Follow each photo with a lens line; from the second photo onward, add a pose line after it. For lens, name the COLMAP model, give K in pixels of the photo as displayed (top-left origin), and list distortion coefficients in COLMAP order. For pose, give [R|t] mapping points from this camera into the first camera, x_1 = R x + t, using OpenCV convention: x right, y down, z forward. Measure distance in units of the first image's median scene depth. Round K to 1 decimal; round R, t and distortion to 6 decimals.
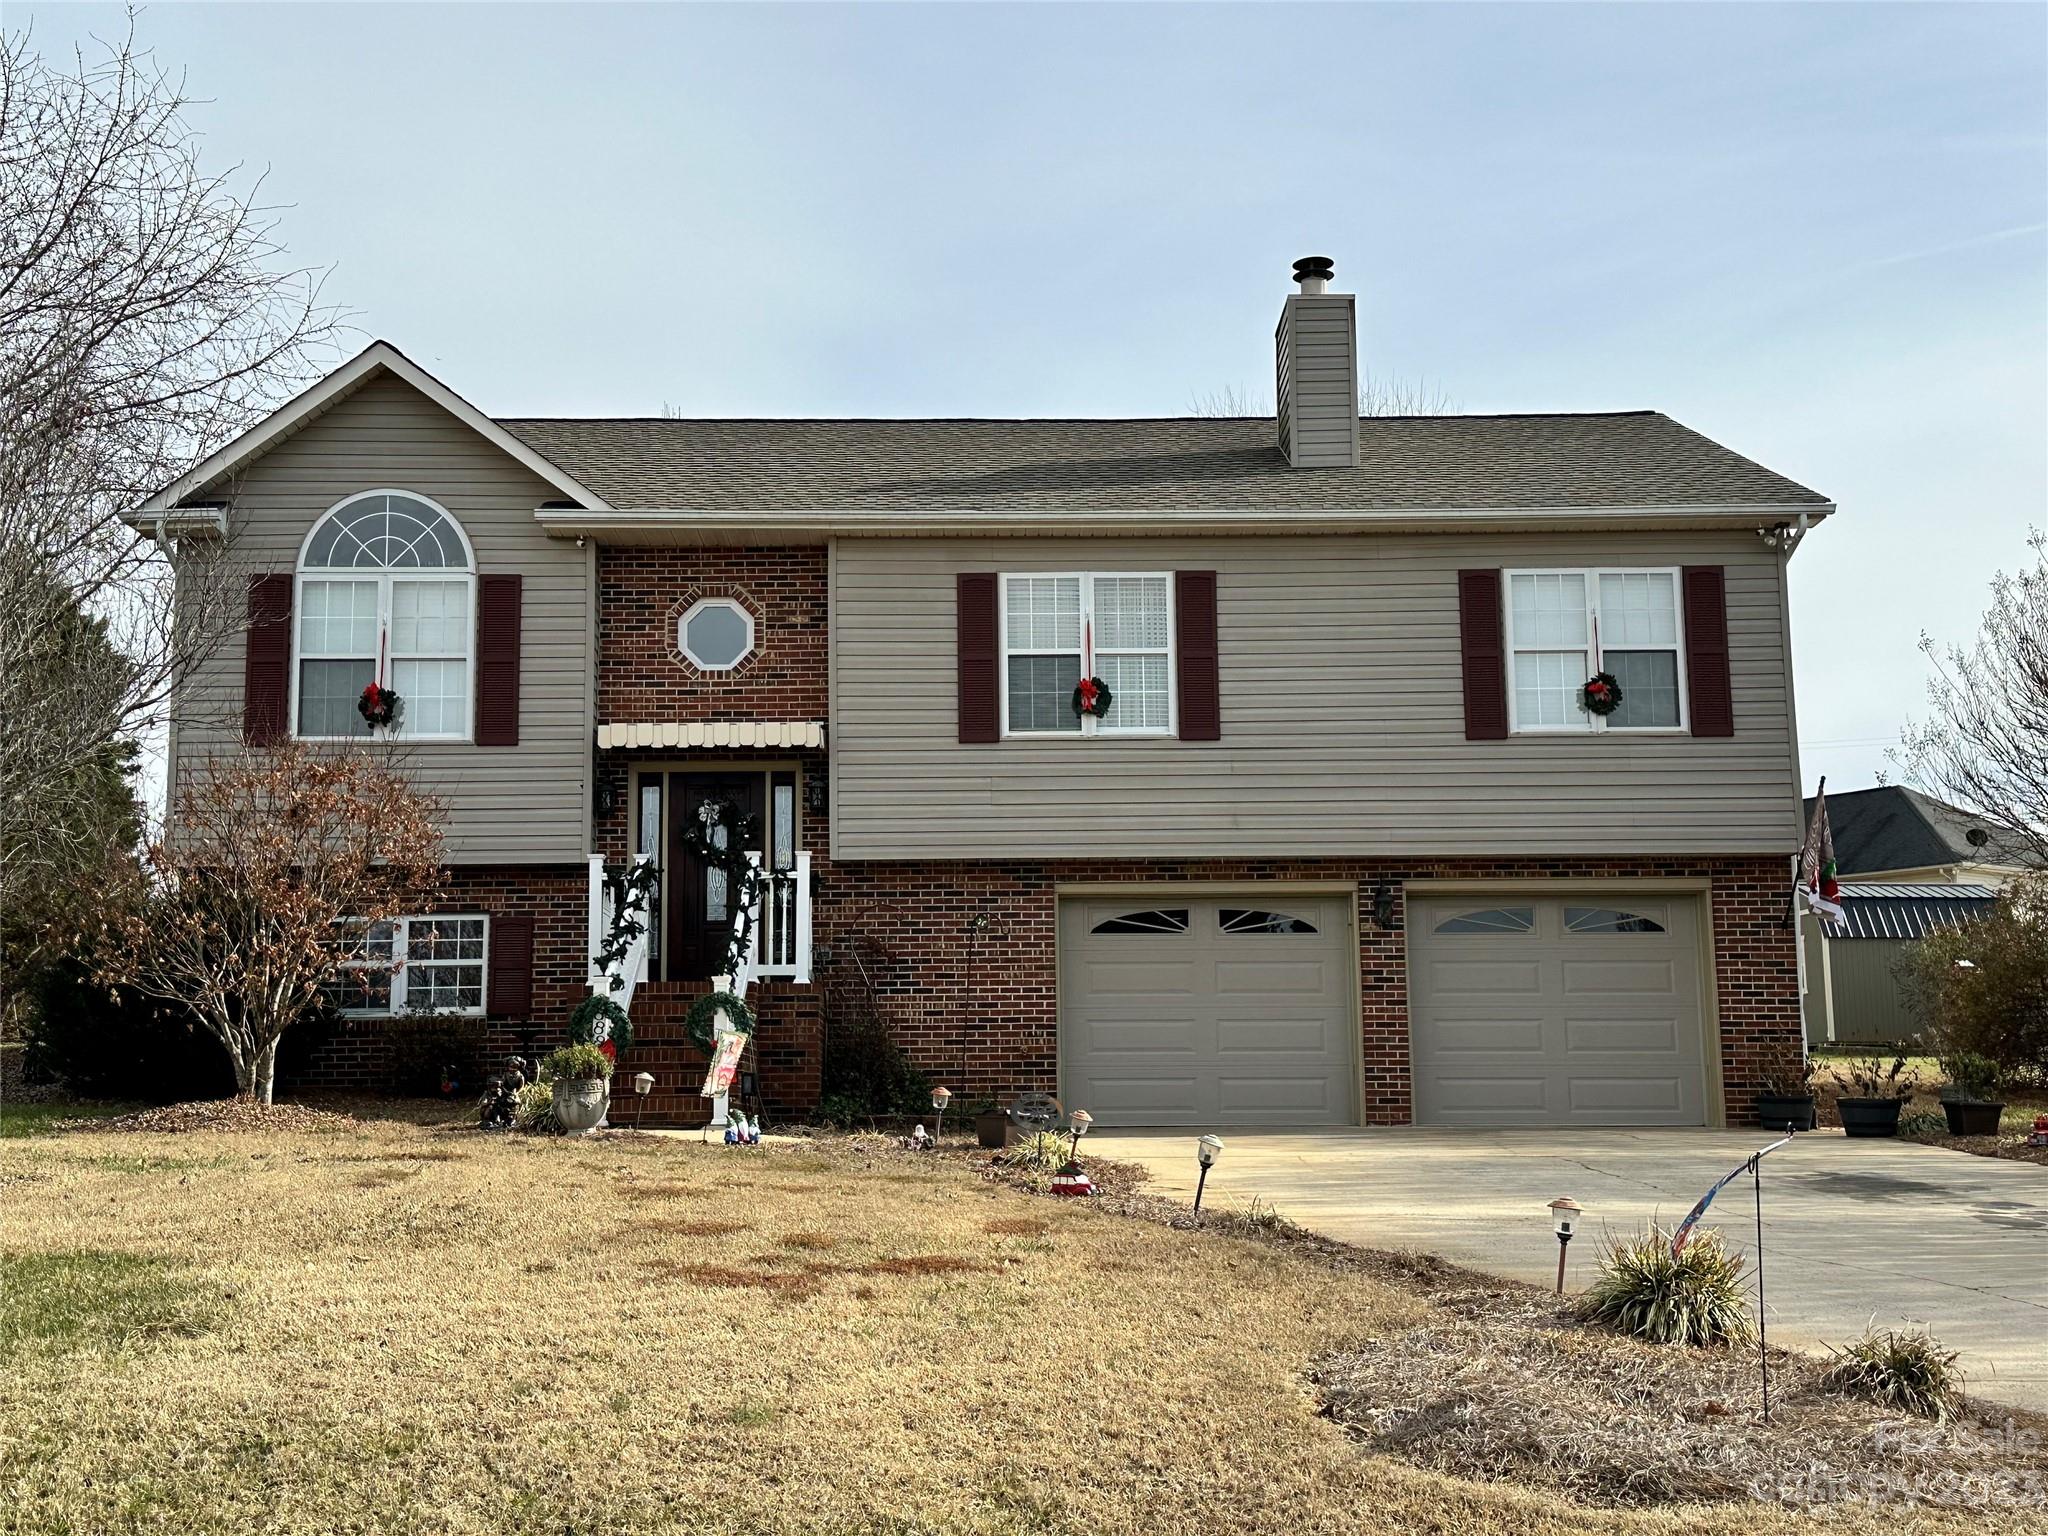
lens RADIAL K [[2336.6, 0, 1022.2], [0, 2336.6, 777.9], [0, 0, 1]] dist [0.163641, 0.011628]
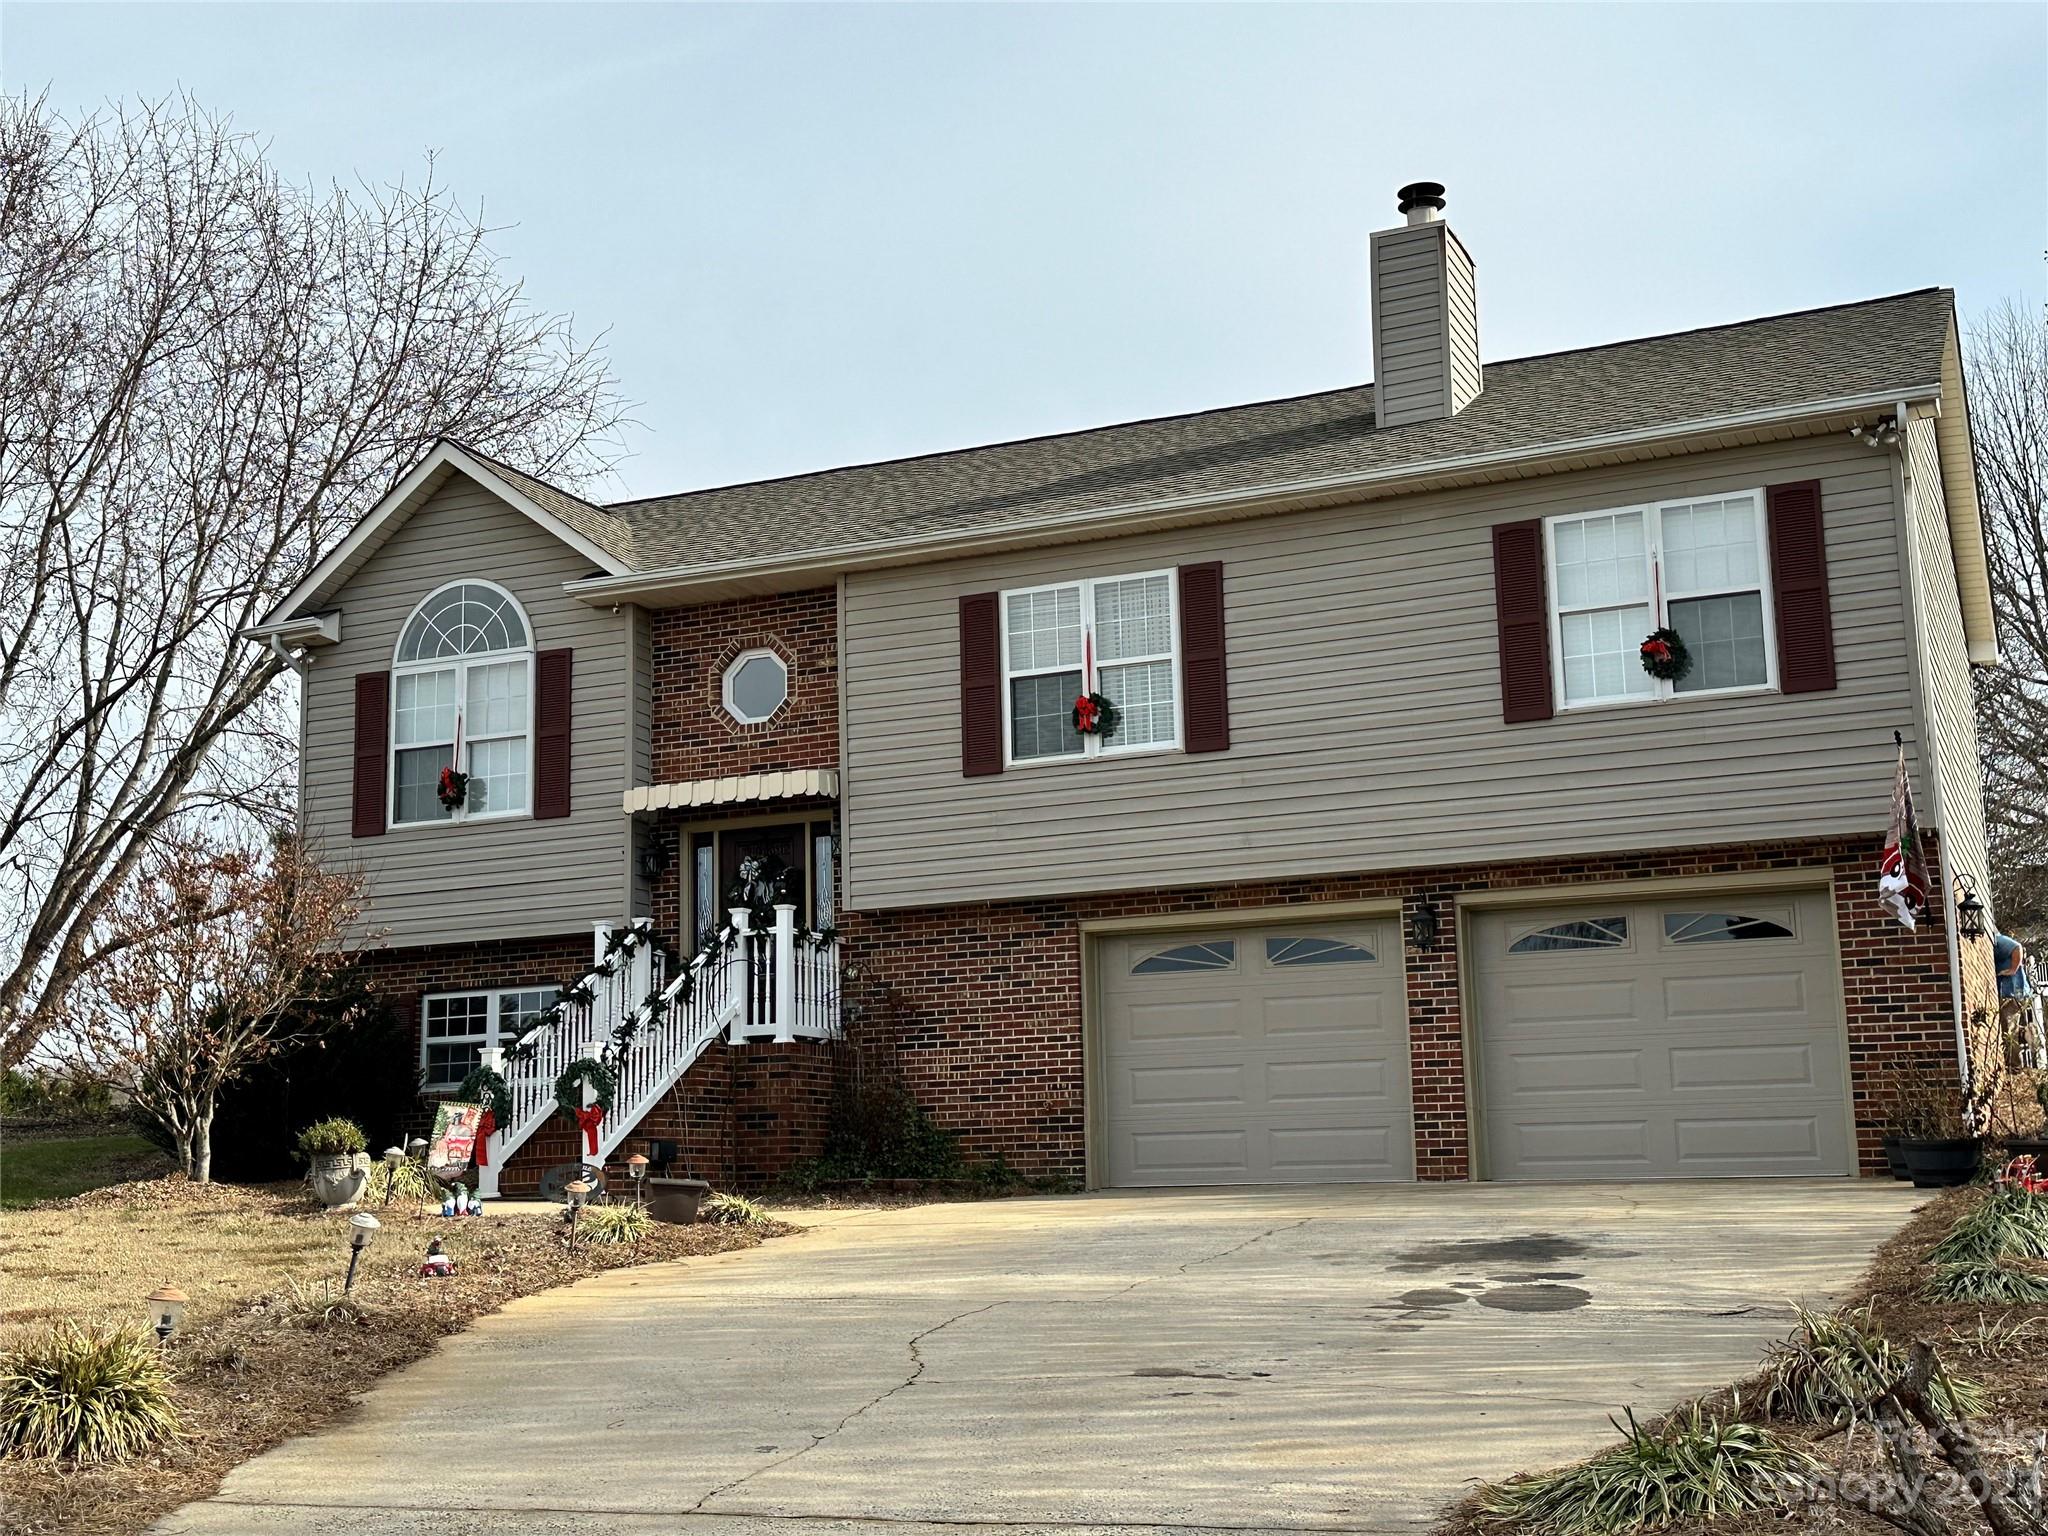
lens RADIAL K [[2457.9, 0, 1021.2], [0, 2457.9, 776.0], [0, 0, 1]] dist [0.162837, -0.027320]
pose [[0.906339, -0.083352, -0.414250, 0.399222], [0.077690, 0.996510, -0.030531, 0.016178], [0.415349, -0.004511, 0.909651, 0.114371]]
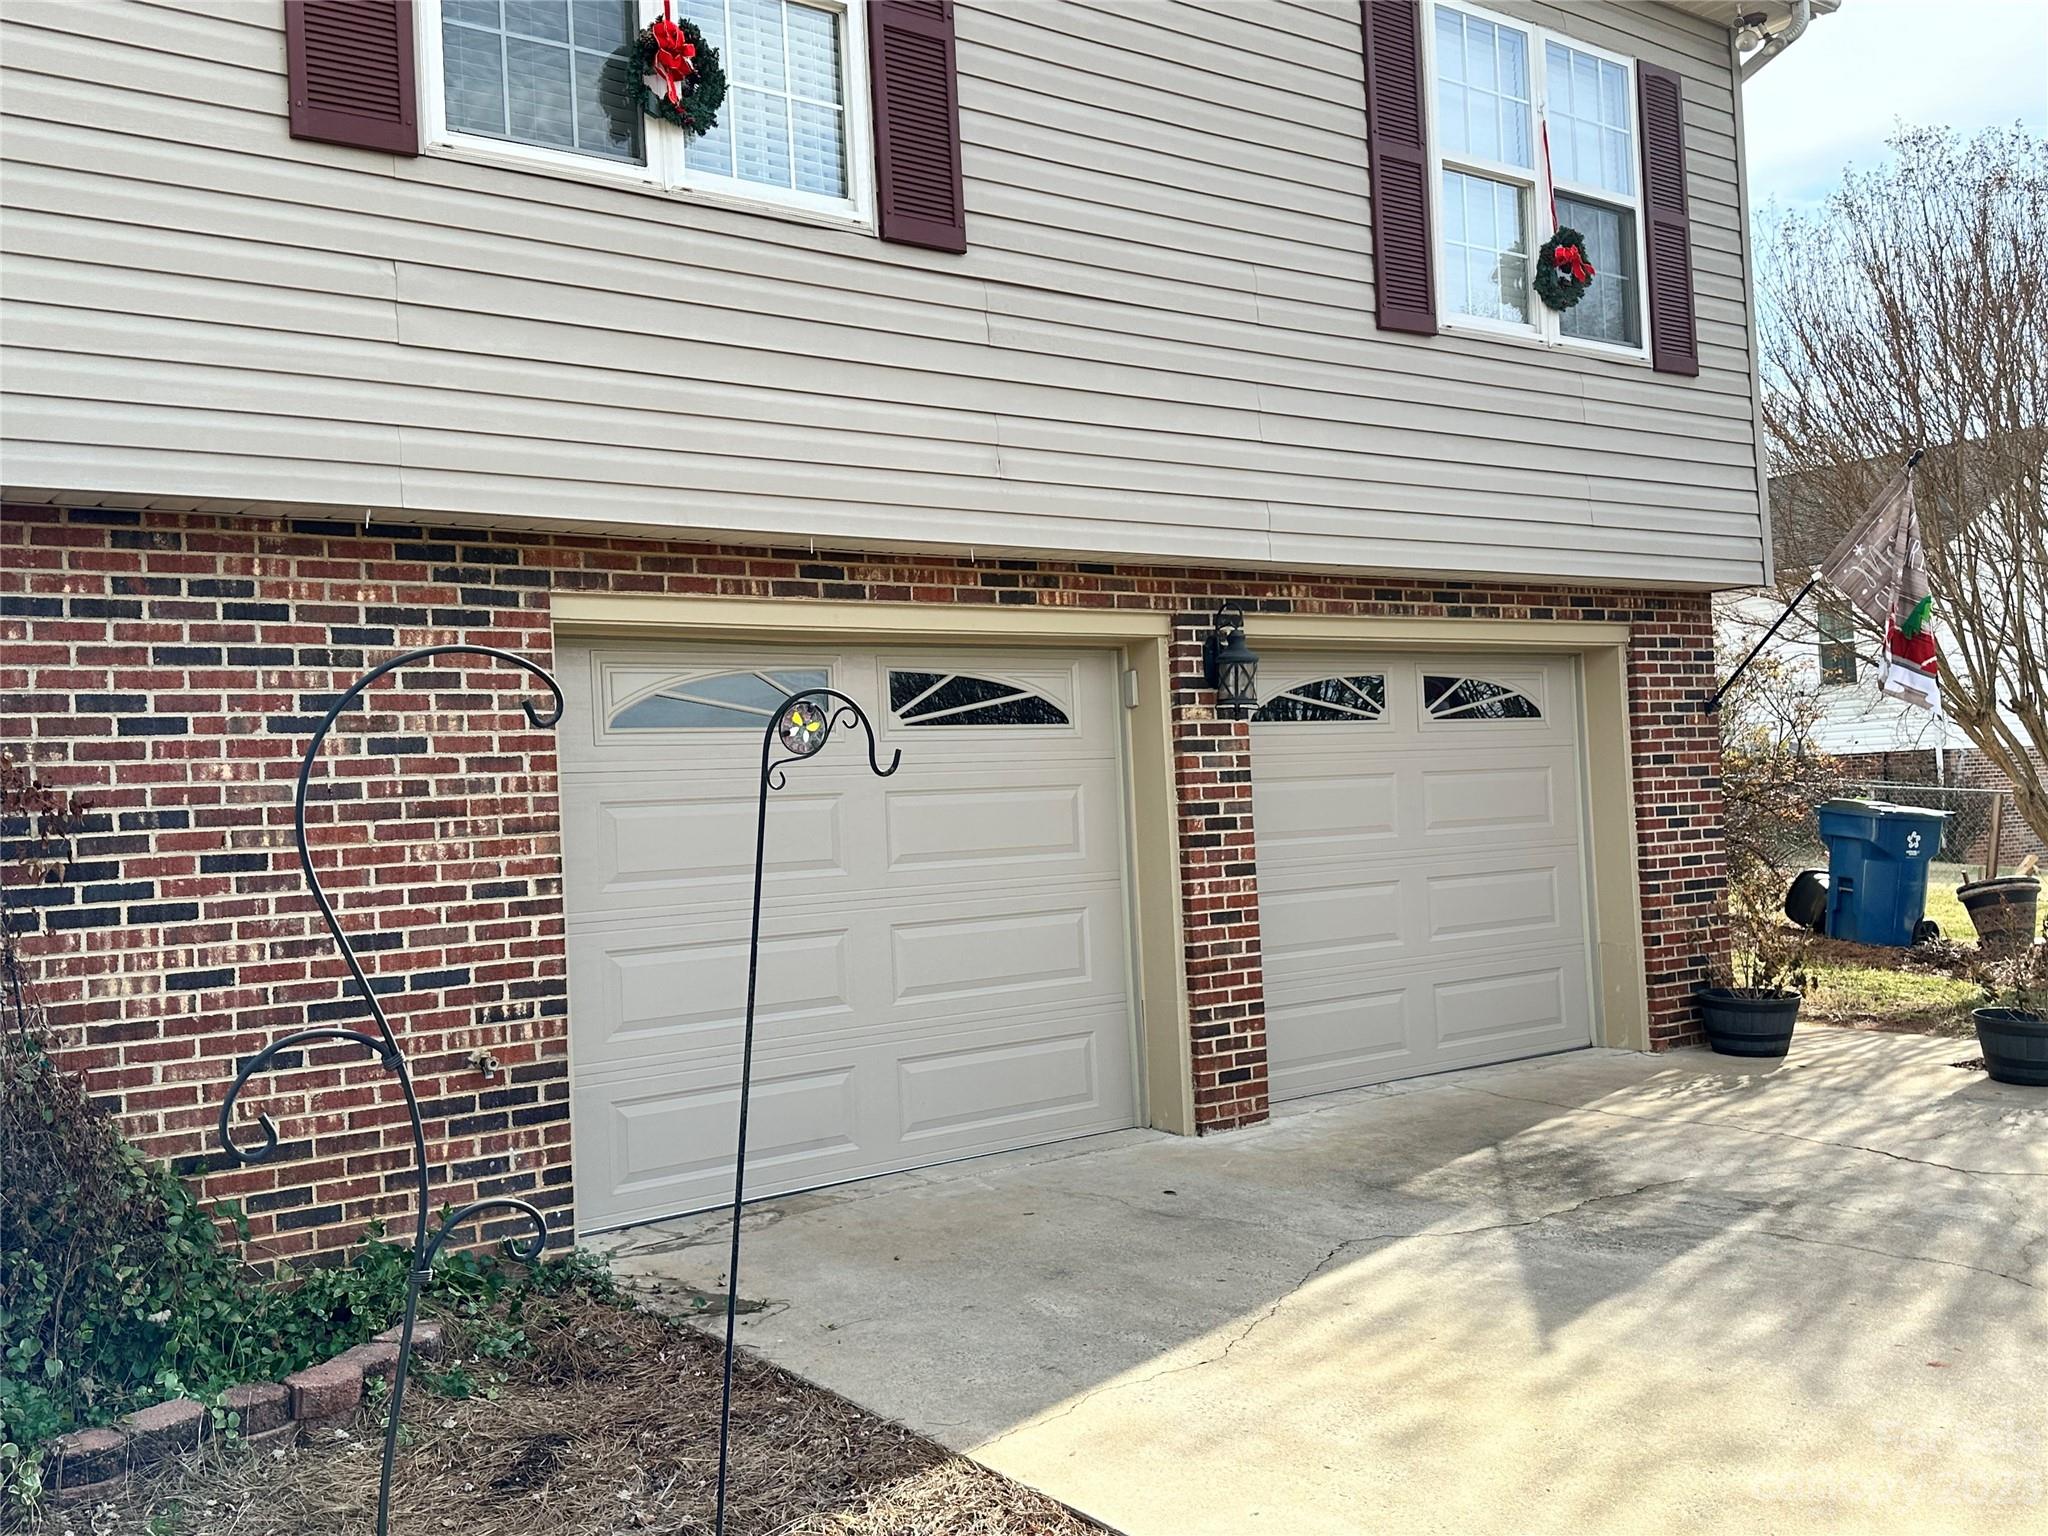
lens RADIAL K [[1855.5, 0, 1046.8], [0, 1855.5, 758.4], [0, 0, 1]] dist [0.154230, -0.303139]
pose [[0.805693, -0.013486, 0.592180, -0.097282], [-0.051983, 0.994274, 0.093369, 0.039387], [-0.590048, -0.106010, 0.800378, 0.720468]]
